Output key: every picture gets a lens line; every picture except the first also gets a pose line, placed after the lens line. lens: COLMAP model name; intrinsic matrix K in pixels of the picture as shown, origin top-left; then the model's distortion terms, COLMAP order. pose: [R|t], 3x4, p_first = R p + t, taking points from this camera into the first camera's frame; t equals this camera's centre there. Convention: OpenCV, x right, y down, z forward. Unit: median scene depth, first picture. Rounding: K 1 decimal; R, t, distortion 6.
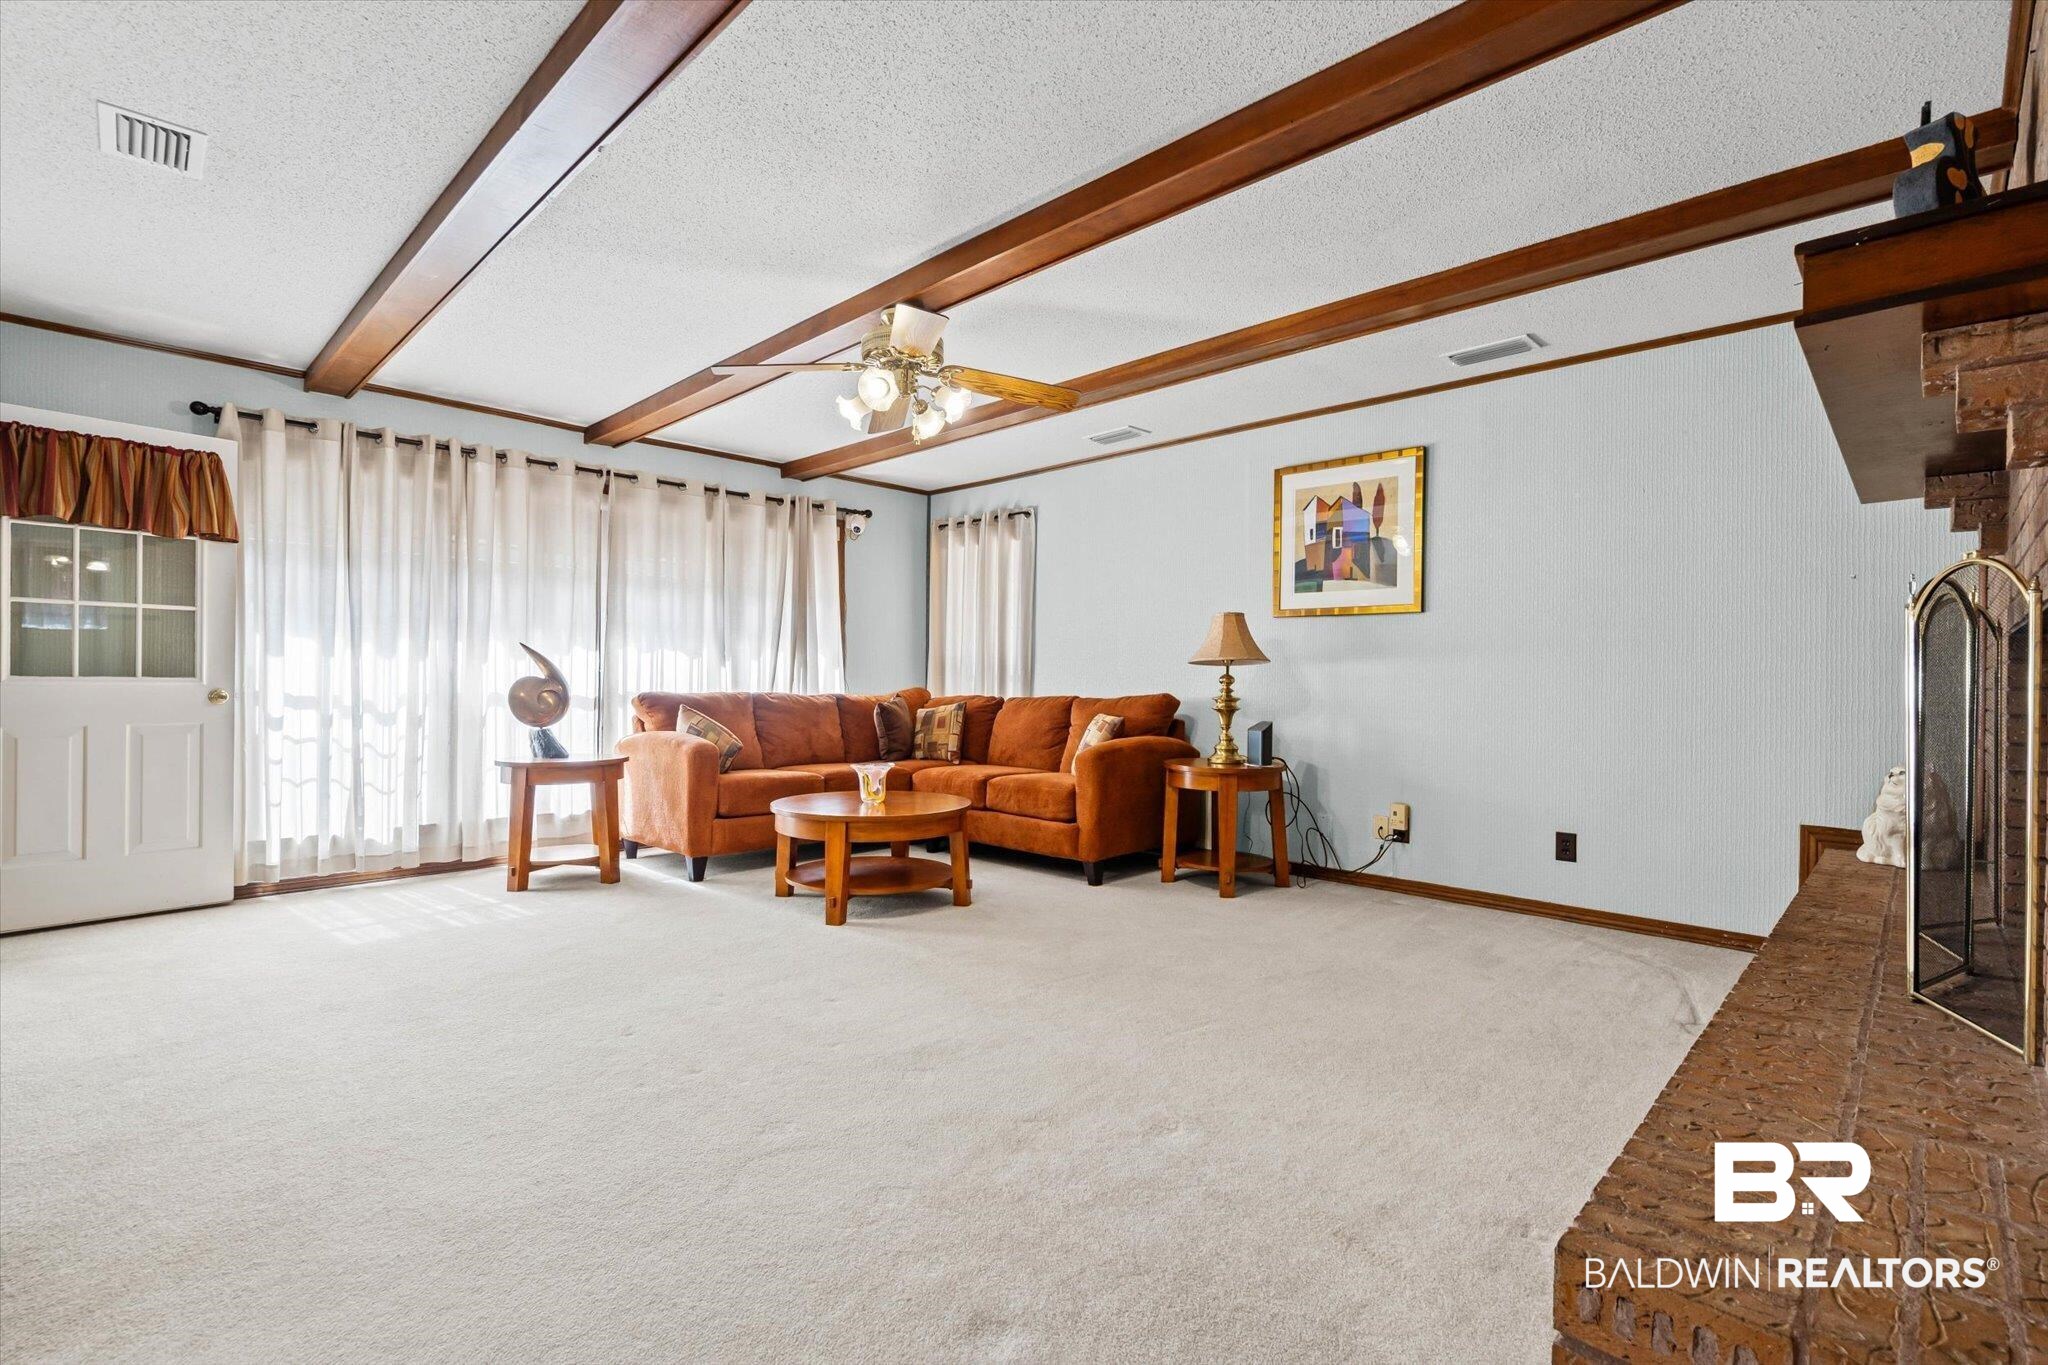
lens RADIAL K [[945.1, 0, 1020.0], [0, 945.1, 688.0], [0, 0, 1]] dist [0.006350, 0.001164]
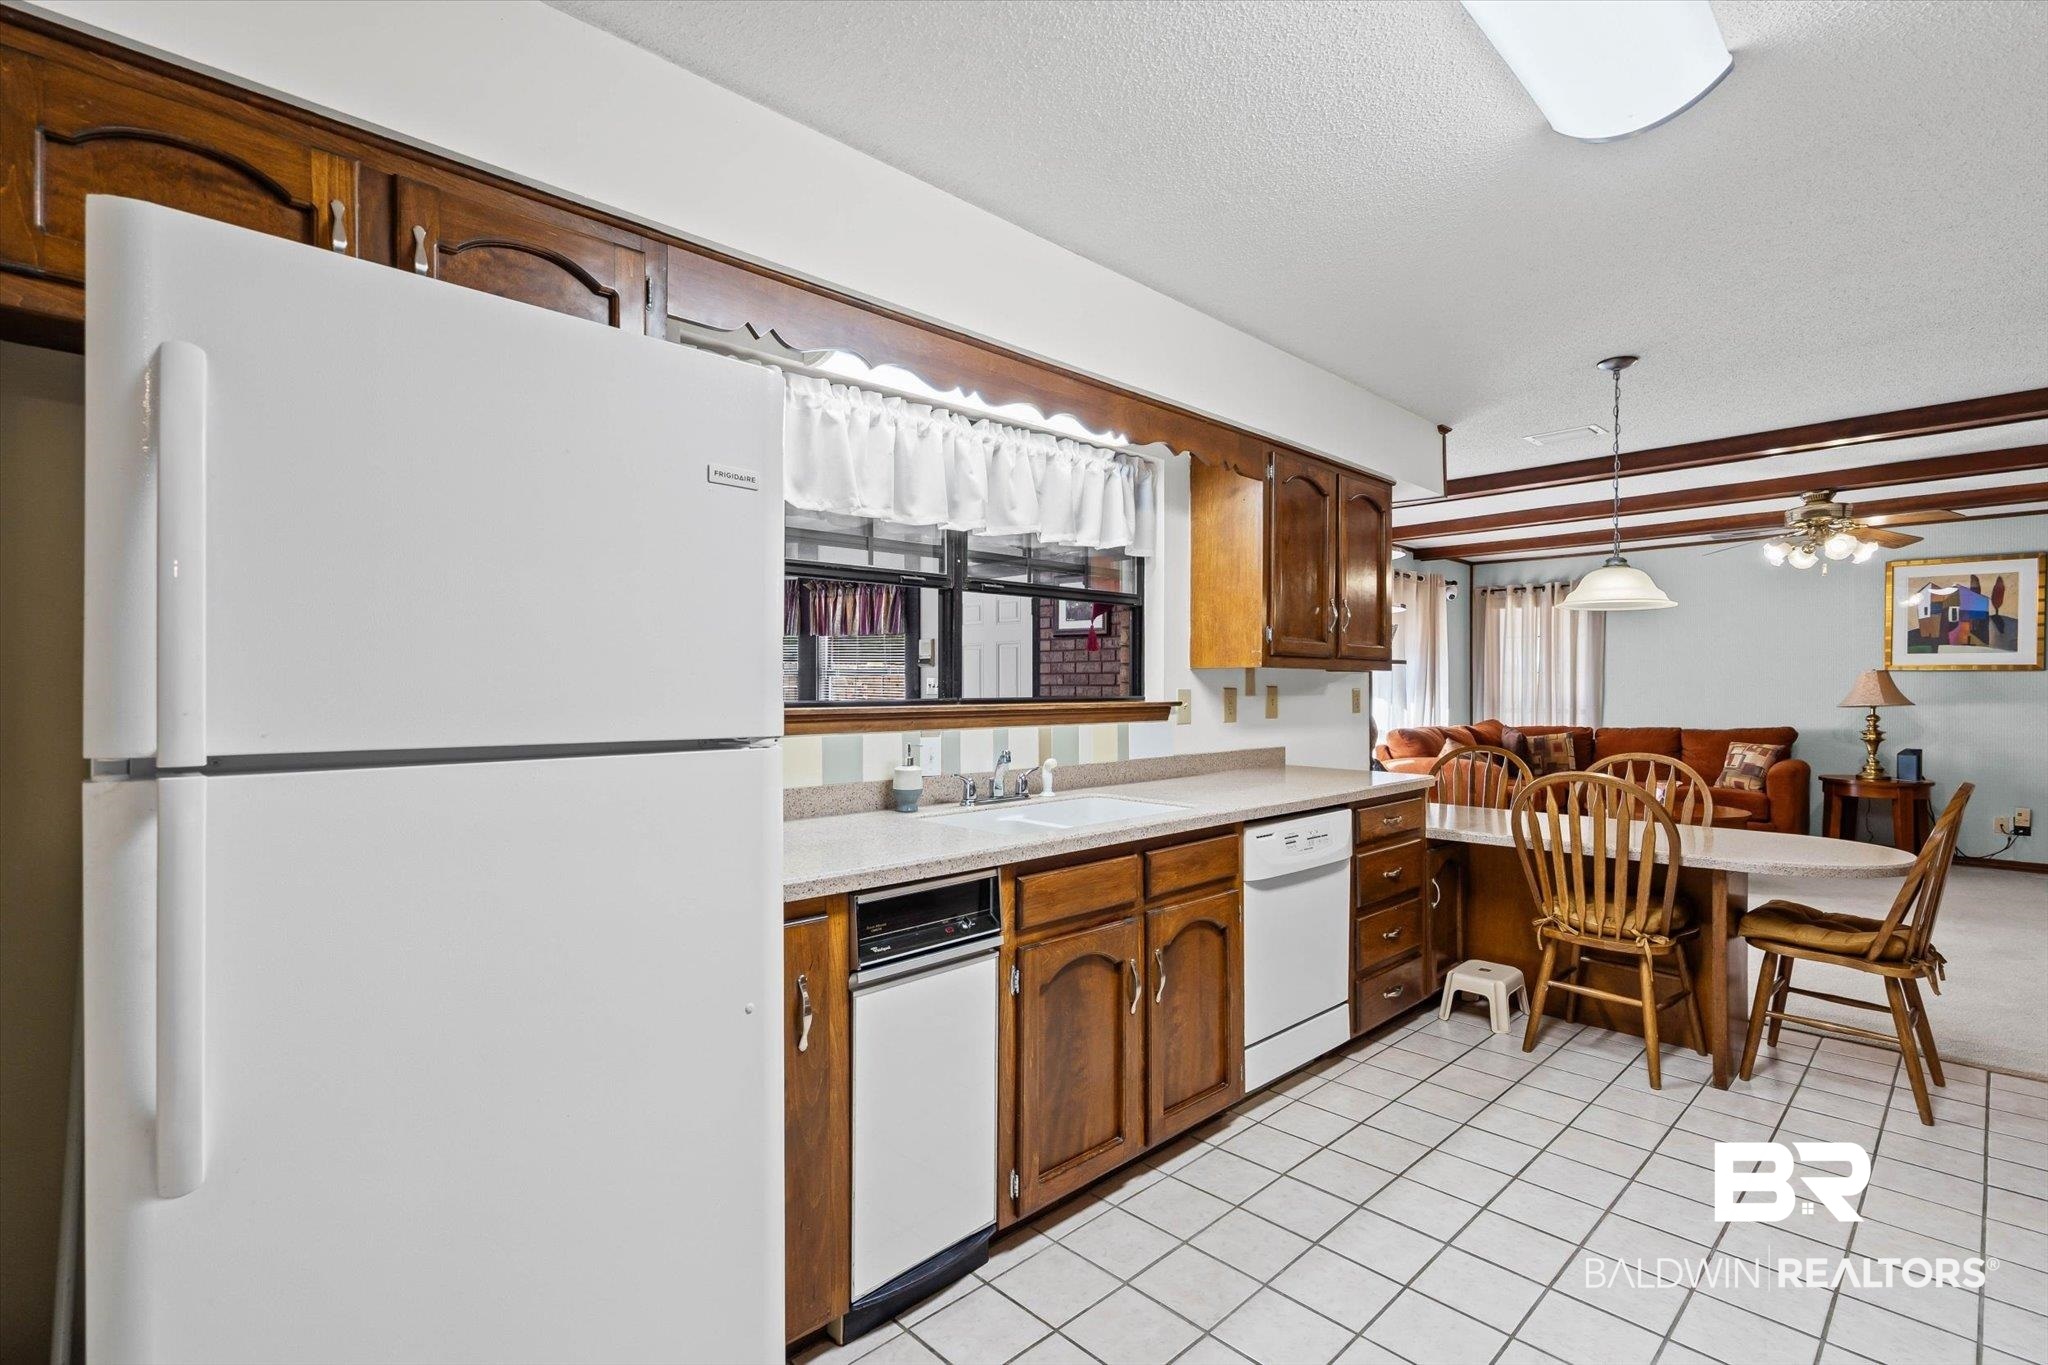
lens RADIAL K [[945.1, 0, 1038.9], [0, 945.1, 694.0], [0, 0, 1]] dist [0.006350, 0.001164]
pose [[0.999916, -0.007766, -0.010339, -0.982836], [0.007759, 0.999970, -0.000790, -0.052335], [0.010345, 0.000710, 0.999946, -0.396609]]
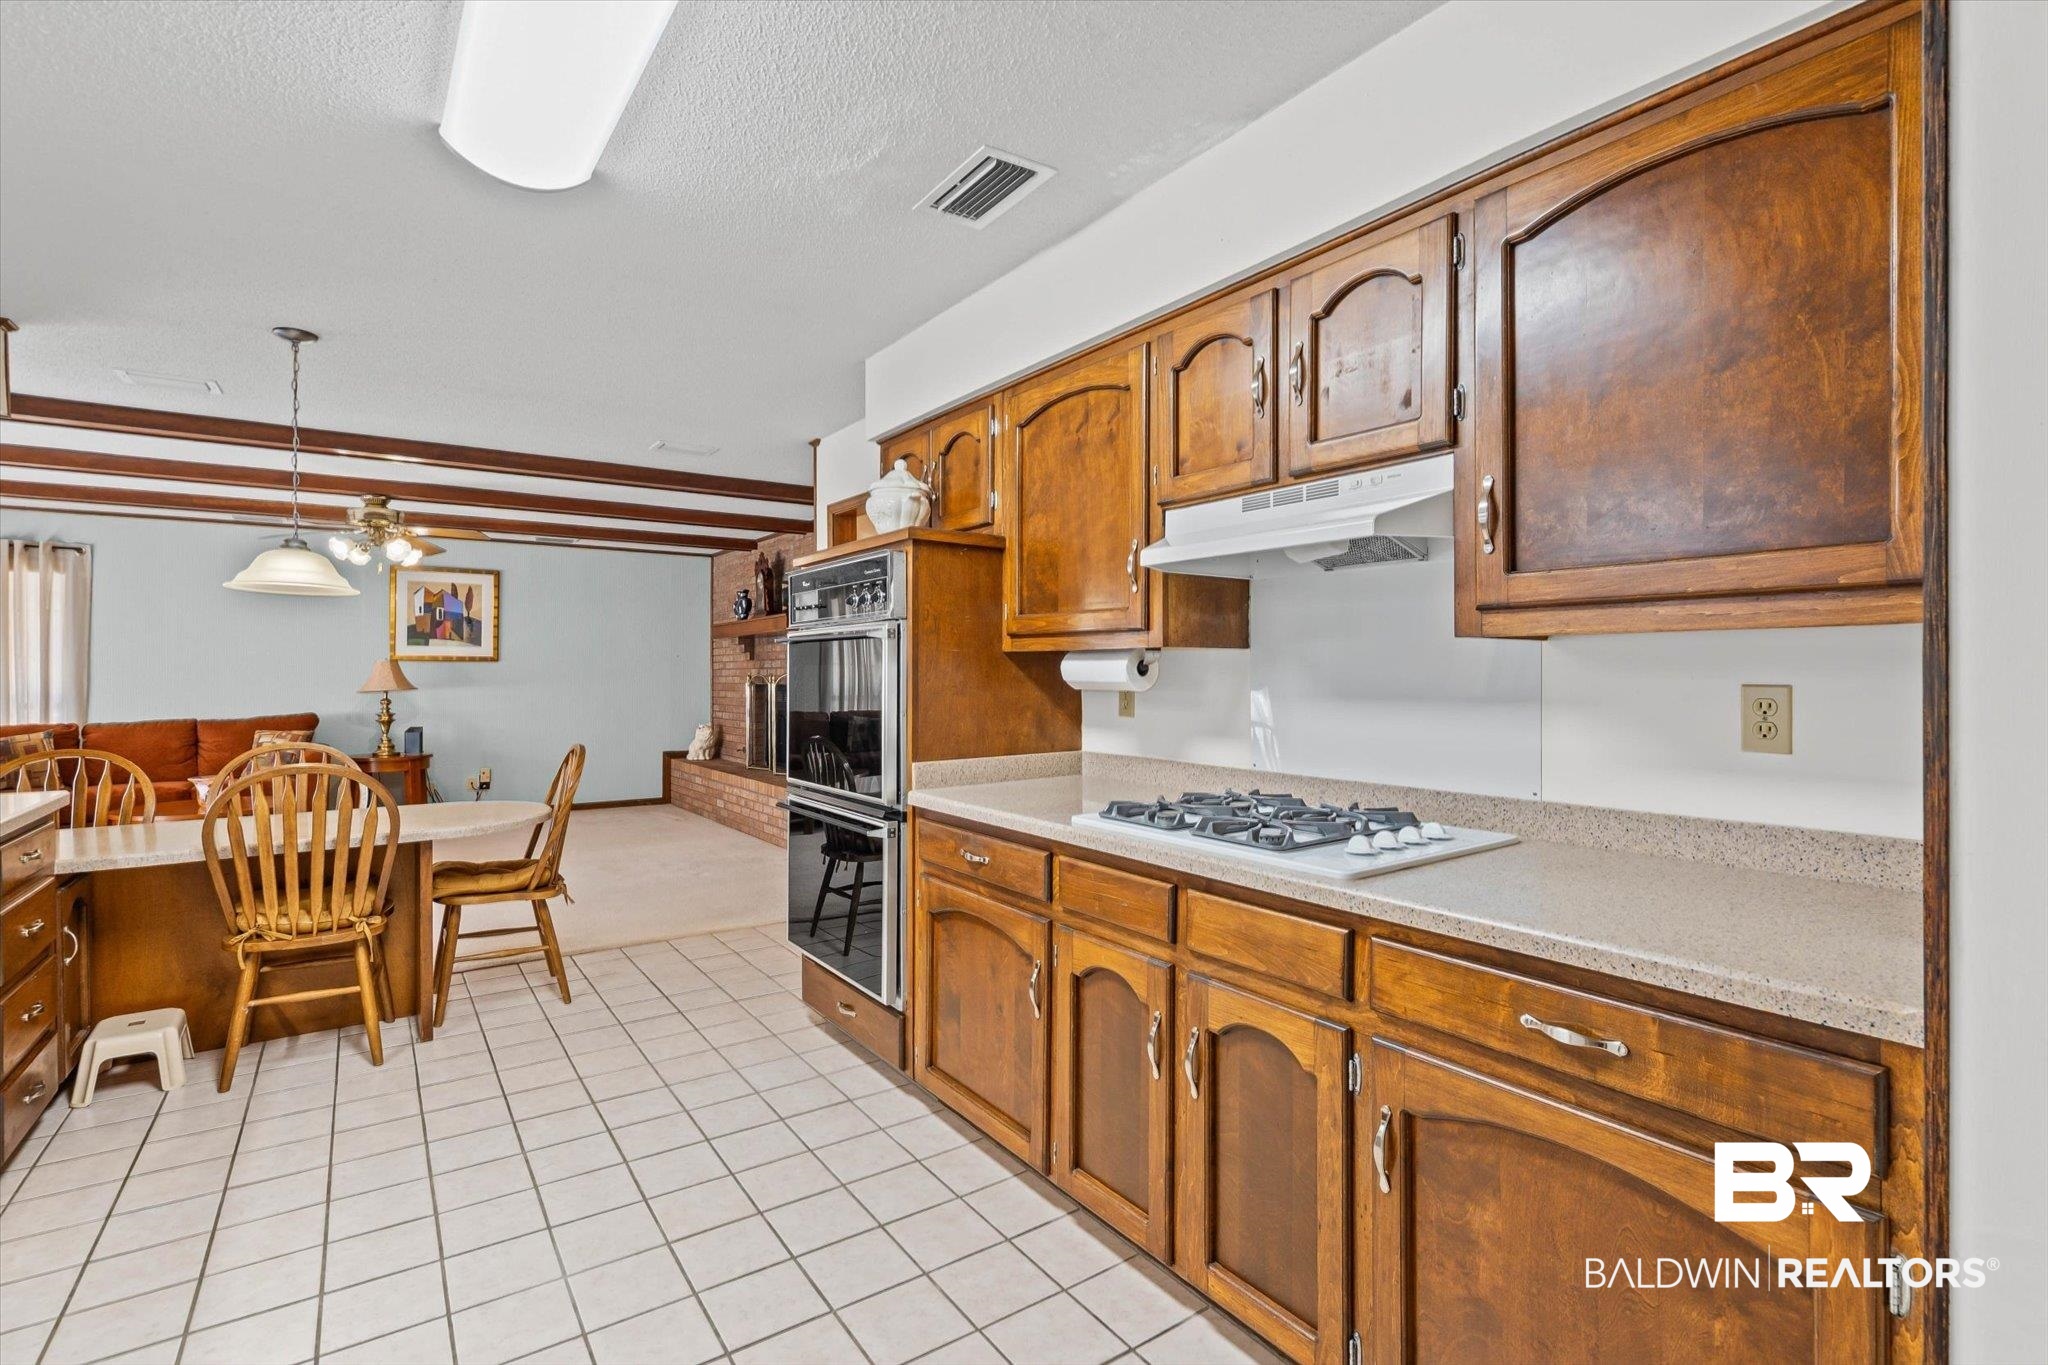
lens RADIAL K [[945.1, 0, 1025.6], [0, 945.1, 675.4], [0, 0, 1]] dist [0.006350, 0.001164]
pose [[0.182372, -0.009853, 0.983180, -1.124987], [0.010111, 0.999916, 0.008145, -0.053994], [-0.983178, 0.008455, 0.182457, -0.321424]]
